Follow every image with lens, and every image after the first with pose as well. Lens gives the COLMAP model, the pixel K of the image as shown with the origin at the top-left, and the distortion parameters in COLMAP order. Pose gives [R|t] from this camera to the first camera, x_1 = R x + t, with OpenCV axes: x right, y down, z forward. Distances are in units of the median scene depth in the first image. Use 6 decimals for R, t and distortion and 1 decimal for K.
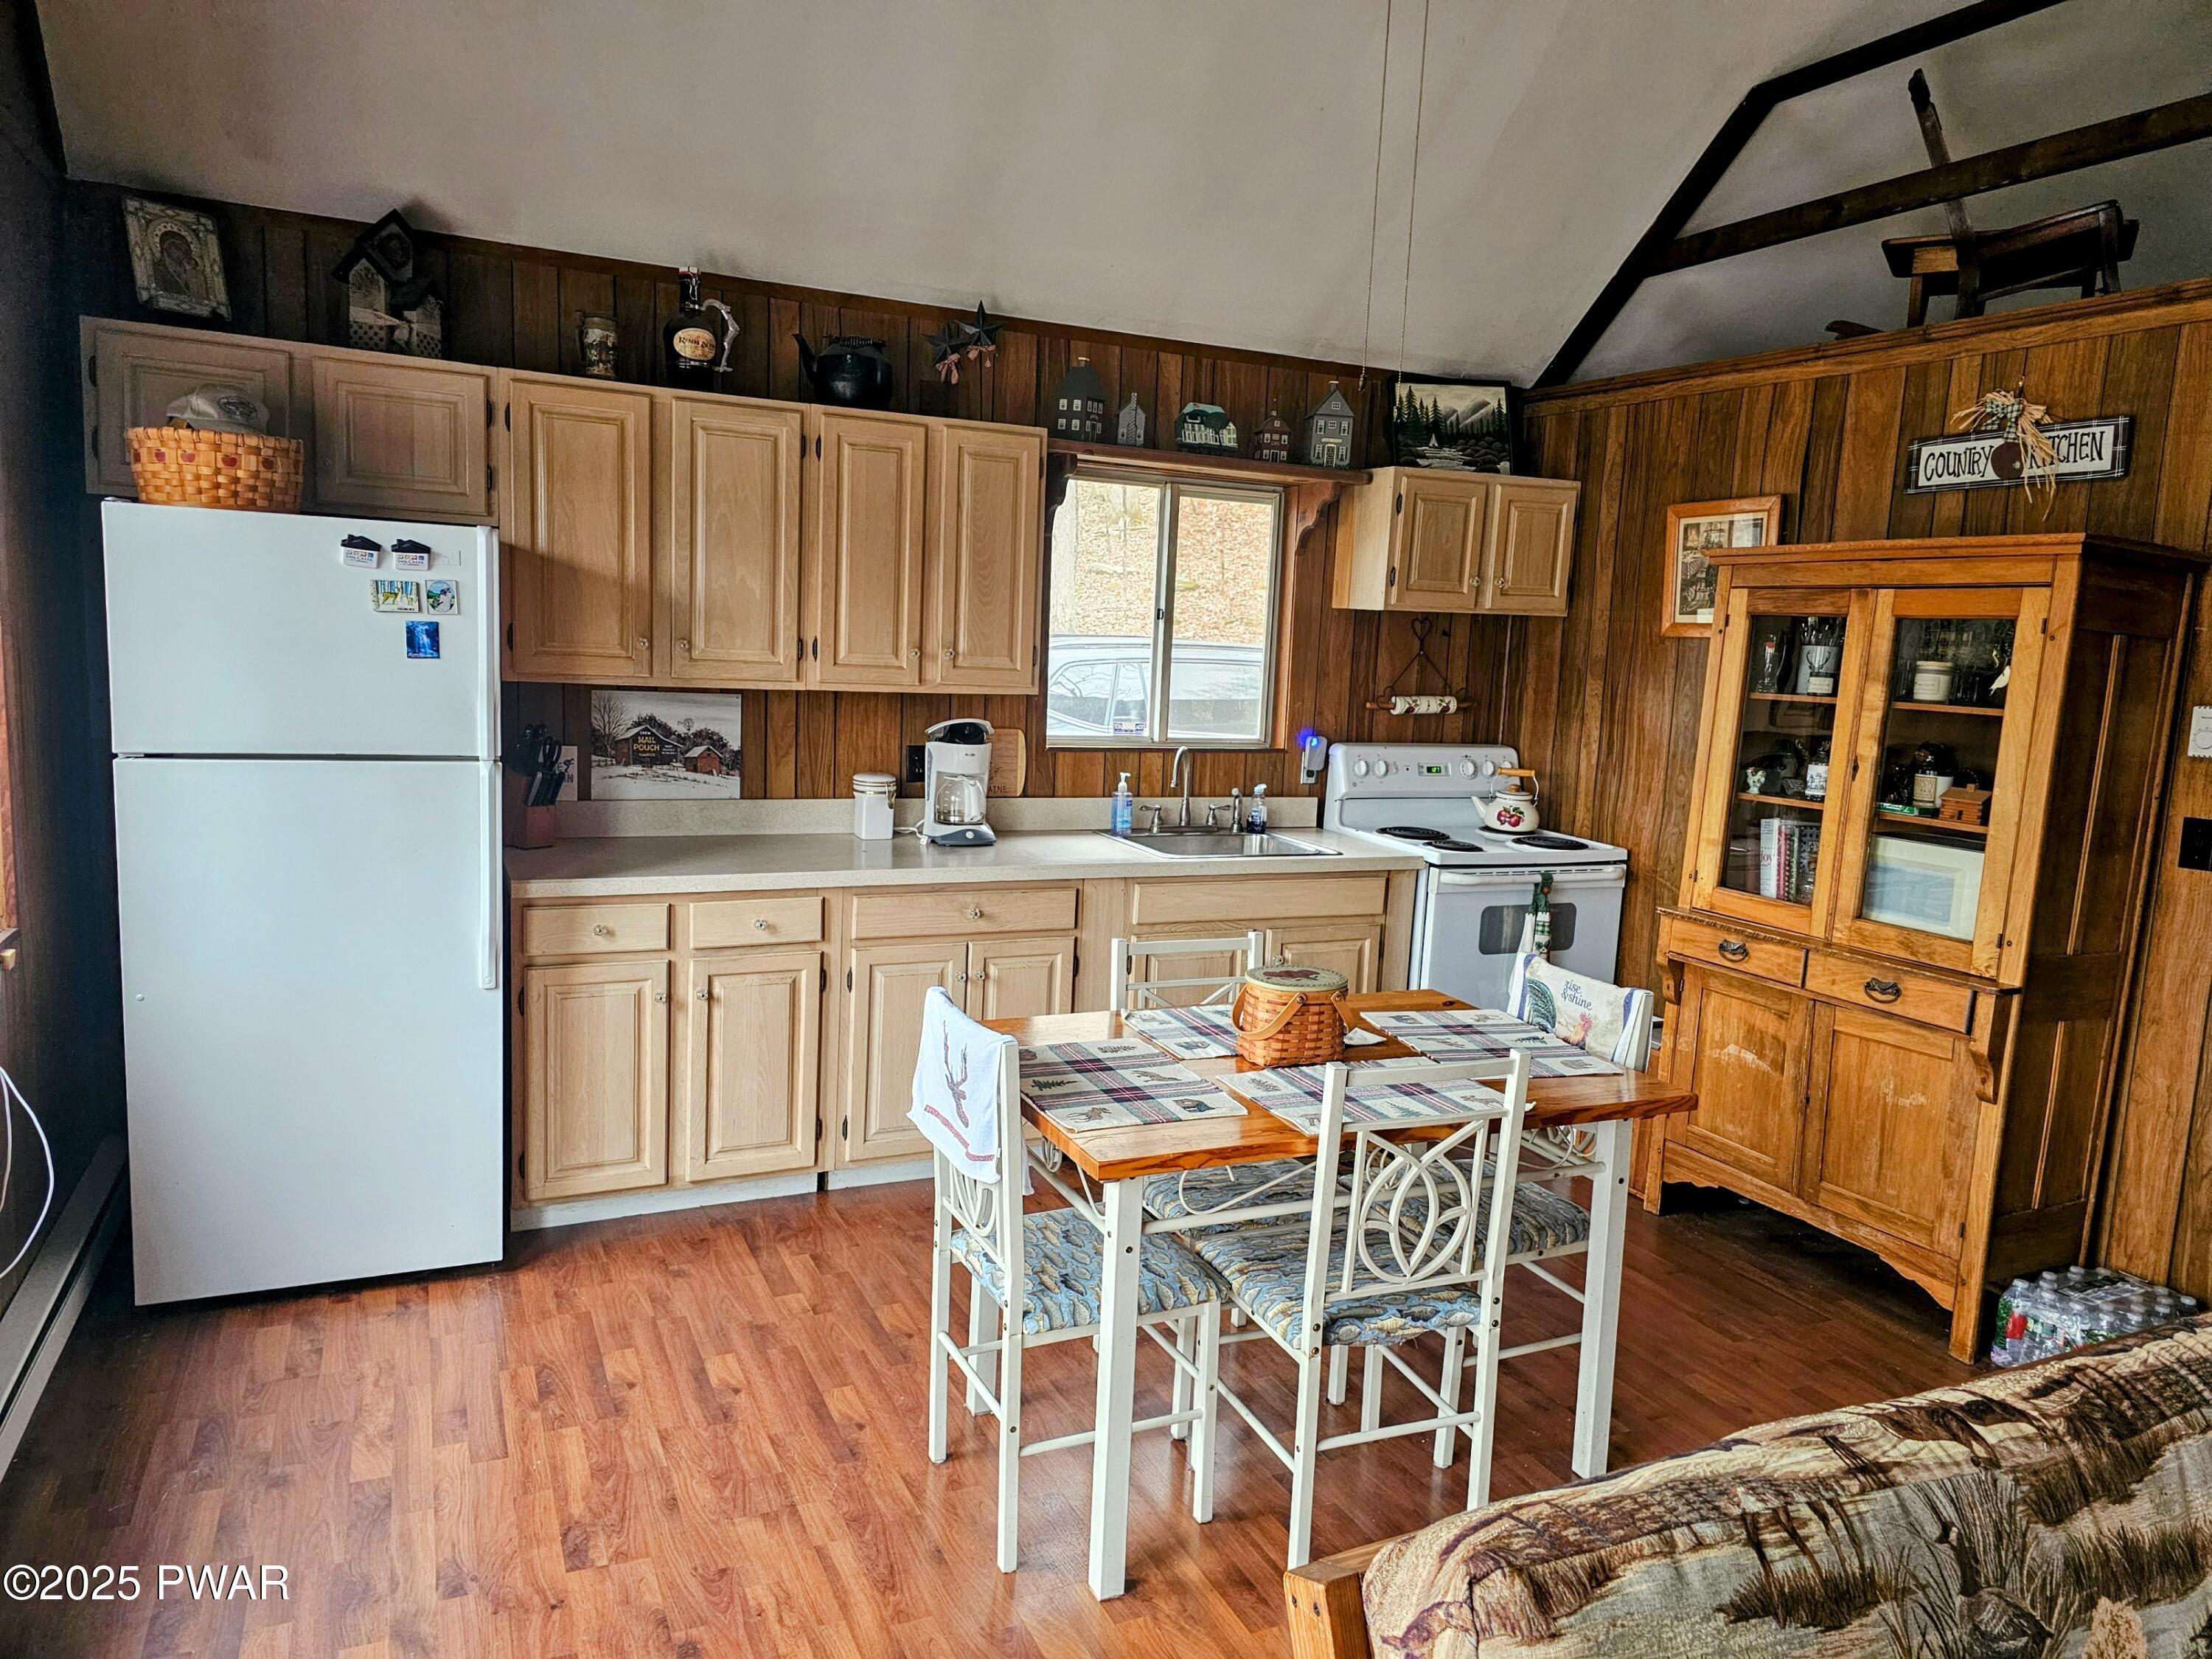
lens RADIAL K [[1481.9, 0, 1112.2], [0, 1481.9, 830.4], [0, 0, 1]] dist [0.080949, -0.075281]
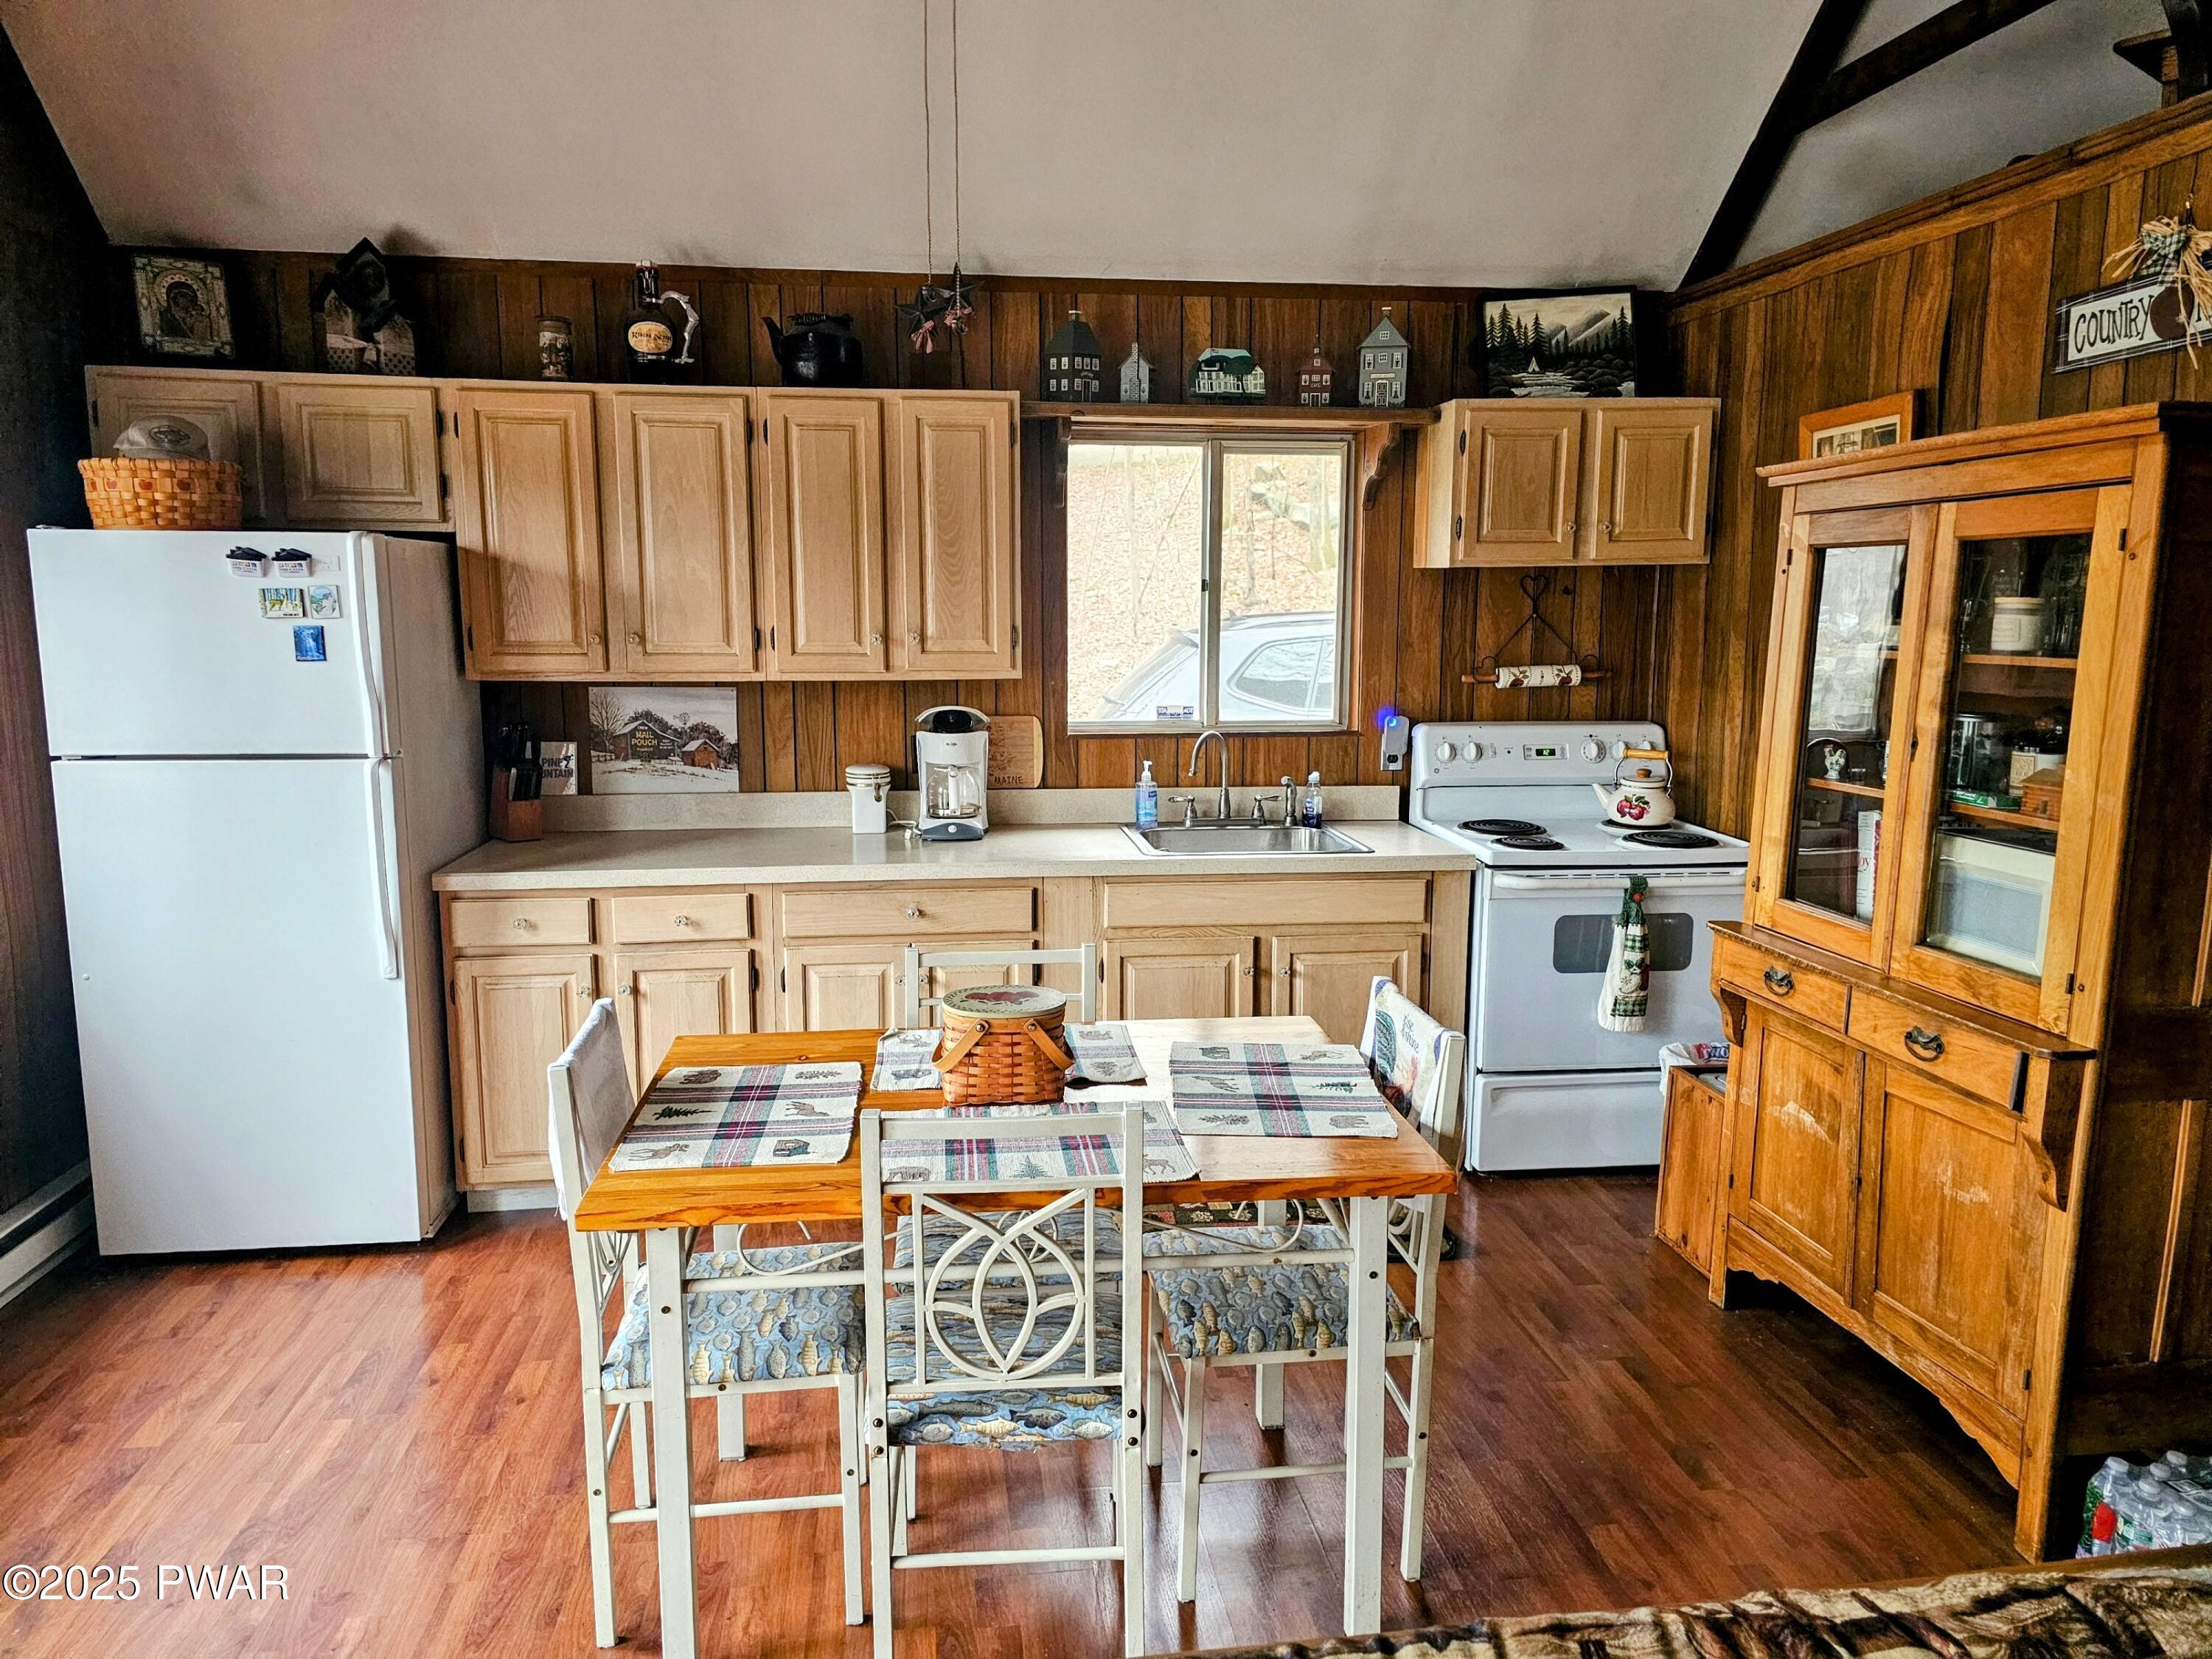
lens RADIAL K [[1474.6, 0, 1096.2], [0, 1474.6, 819.8], [0, 0, 1]] dist [0.072791, -0.059811]
pose [[0.948629, 0.000528, -0.316390, 0.320403], [-0.000037, 0.999999, 0.001556, -0.004693], [0.316390, -0.001464, 0.948628, 0.151747]]
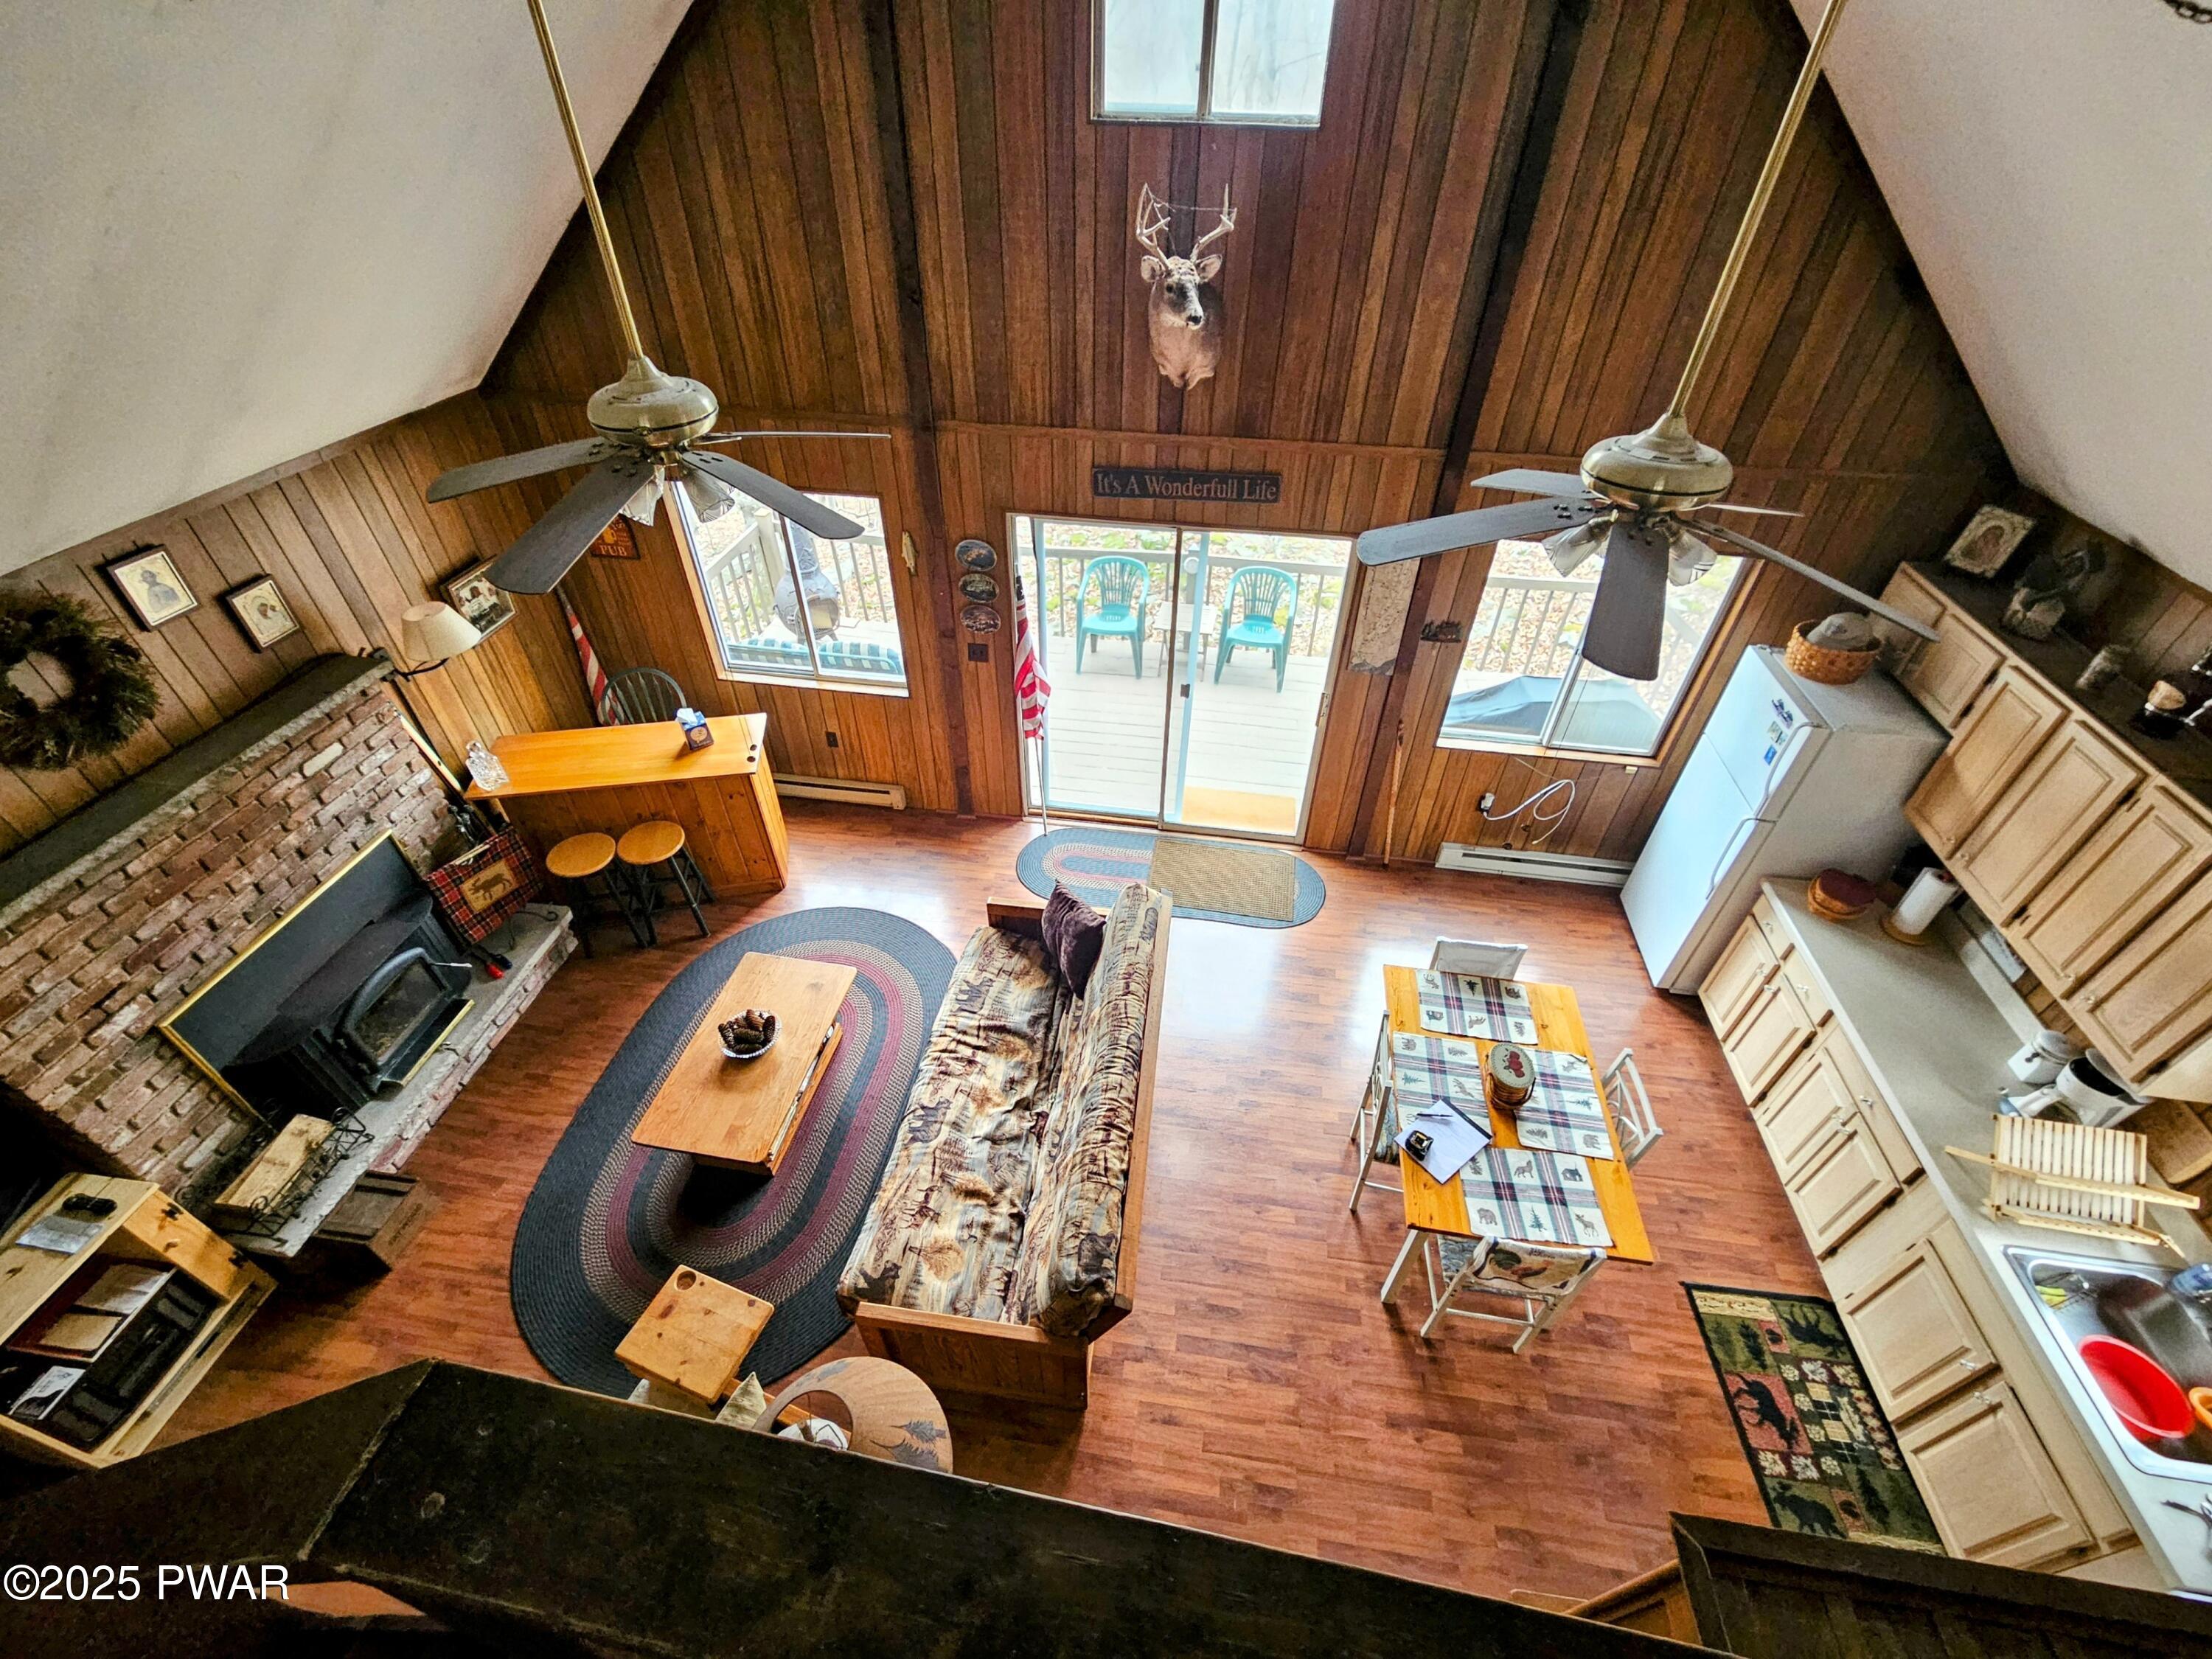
lens RADIAL K [[903.1, 0, 1106.0], [0, 903.1, 829.5], [0, 0, 1]] dist [0.001289, -0.000086]
pose [[-0.550673, 0.497009, -0.670628, 0.773981], [-0.152531, 0.729973, 0.666238, -0.612570], [0.820667, 0.469171, -0.326167, 0.576315]]
